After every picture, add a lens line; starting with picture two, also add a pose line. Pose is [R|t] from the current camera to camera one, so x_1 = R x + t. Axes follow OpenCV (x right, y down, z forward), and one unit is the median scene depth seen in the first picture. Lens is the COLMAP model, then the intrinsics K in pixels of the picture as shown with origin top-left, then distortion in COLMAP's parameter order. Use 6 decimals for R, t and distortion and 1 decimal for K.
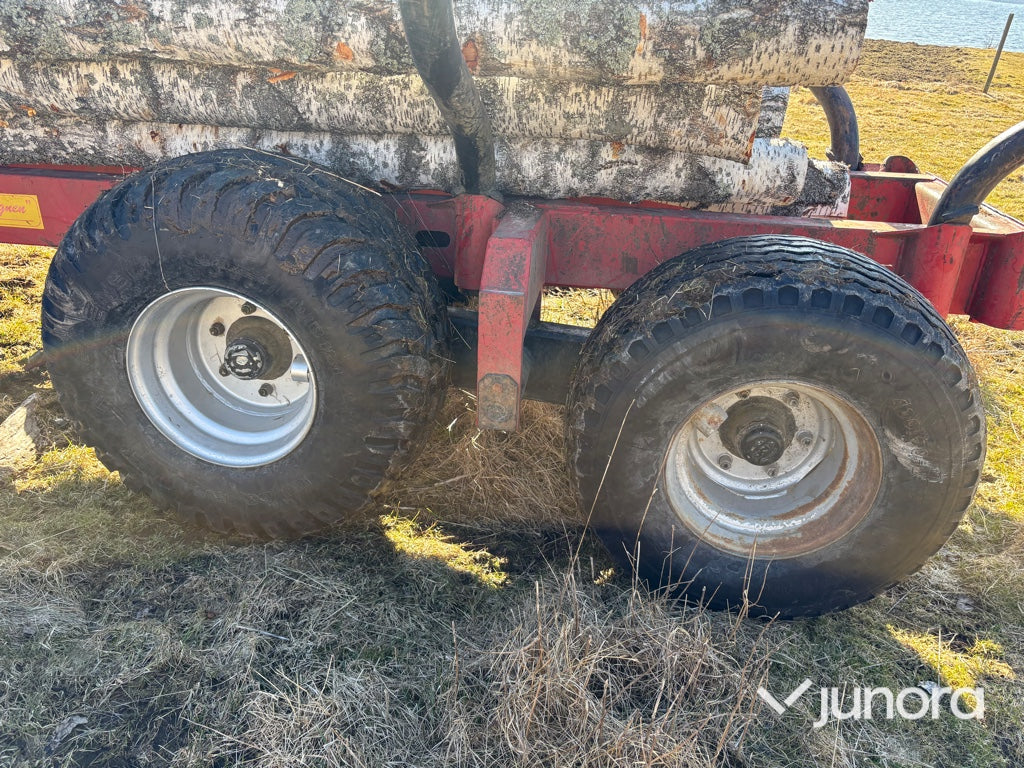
lens RADIAL K [[792.2, 0, 509.6], [0, 792.2, 403.3], [0, 0, 1]] dist [0.028071, -0.008109]
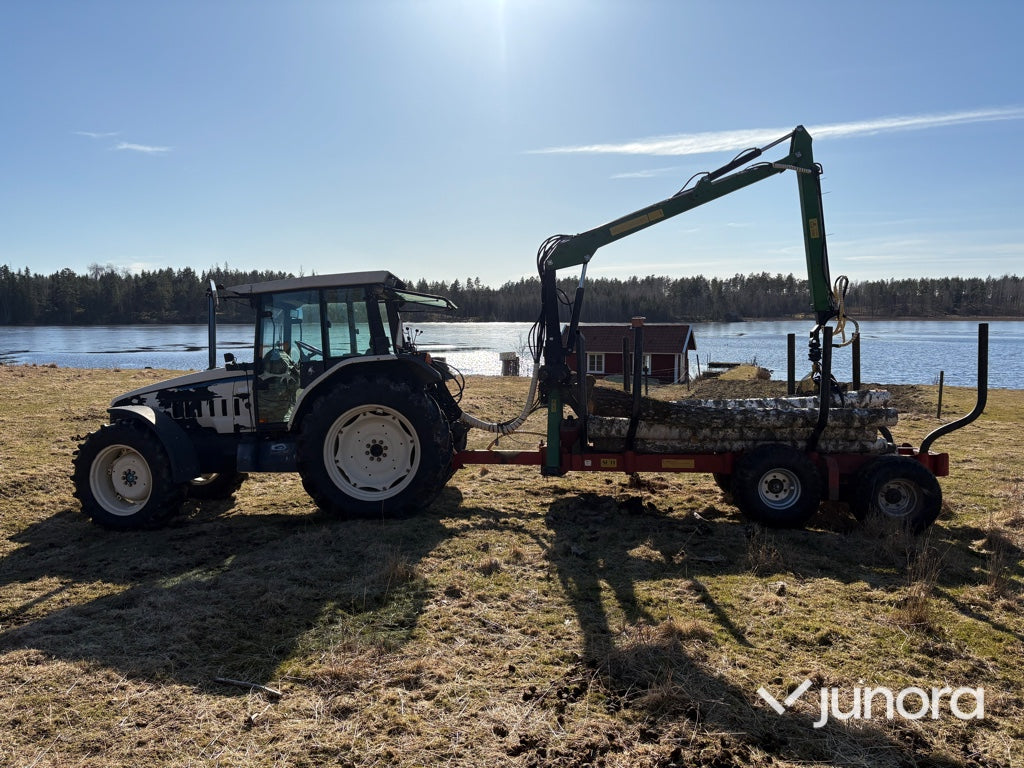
lens RADIAL K [[792.2, 0, 509.6], [0, 792.2, 403.3], [0, 0, 1]] dist [0.028071, -0.008109]
pose [[0.998772, -0.049240, 0.005491, -1.684675], [0.047340, 0.915739, -0.398975, 1.131868], [0.014618, 0.398745, 0.916945, -3.074032]]
